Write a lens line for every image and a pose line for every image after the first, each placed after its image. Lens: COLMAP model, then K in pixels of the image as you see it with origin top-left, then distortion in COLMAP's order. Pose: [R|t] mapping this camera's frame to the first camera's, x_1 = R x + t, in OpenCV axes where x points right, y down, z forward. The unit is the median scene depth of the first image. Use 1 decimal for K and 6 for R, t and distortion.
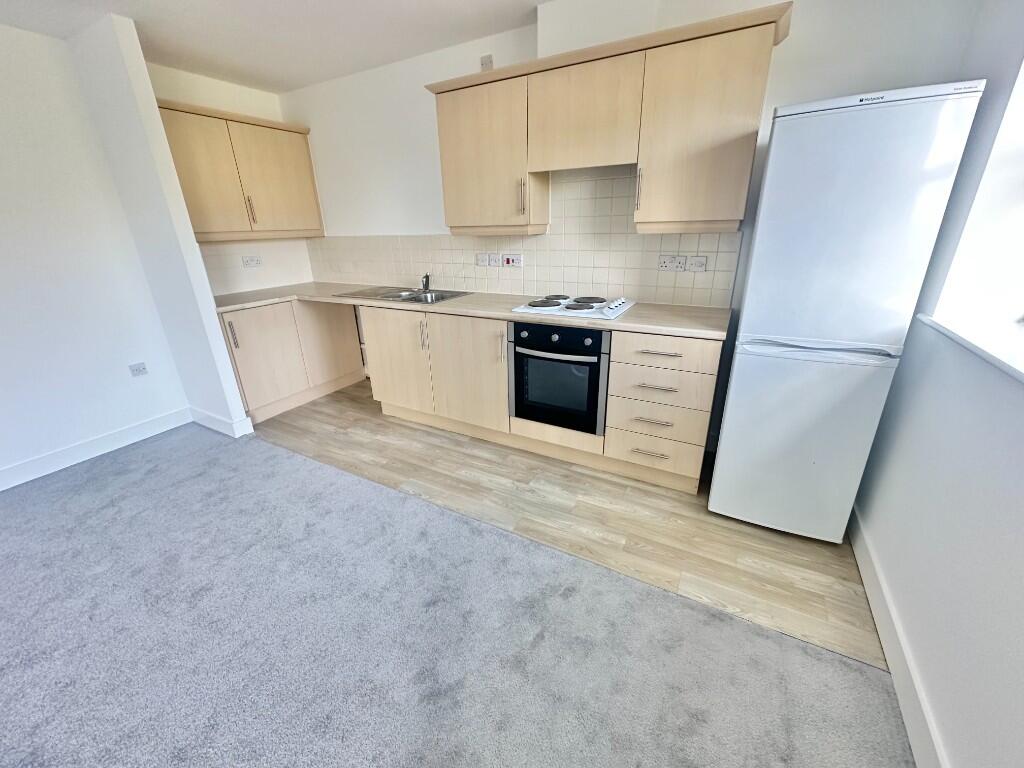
lens RADIAL K [[409.0, 0, 514.6], [0, 409.0, 382.8], [0, 0, 1]] dist [0.002471, 0.000181]
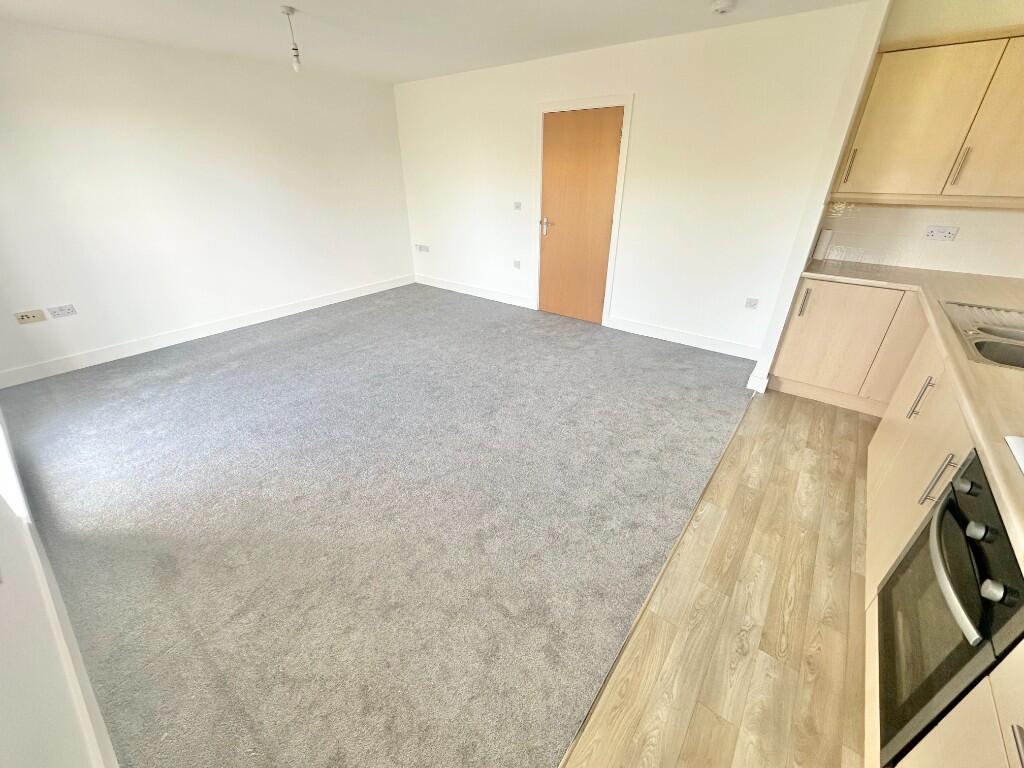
lens RADIAL K [[409.0, 0, 514.5], [0, 409.0, 385.2], [0, 0, 1]] dist [0.002471, 0.000181]
pose [[-0.157388, 0.488410, -0.858303, 0.423944], [-0.352530, 0.784083, 0.510819, -0.253897], [0.922470, 0.382974, 0.048773, 0.448820]]
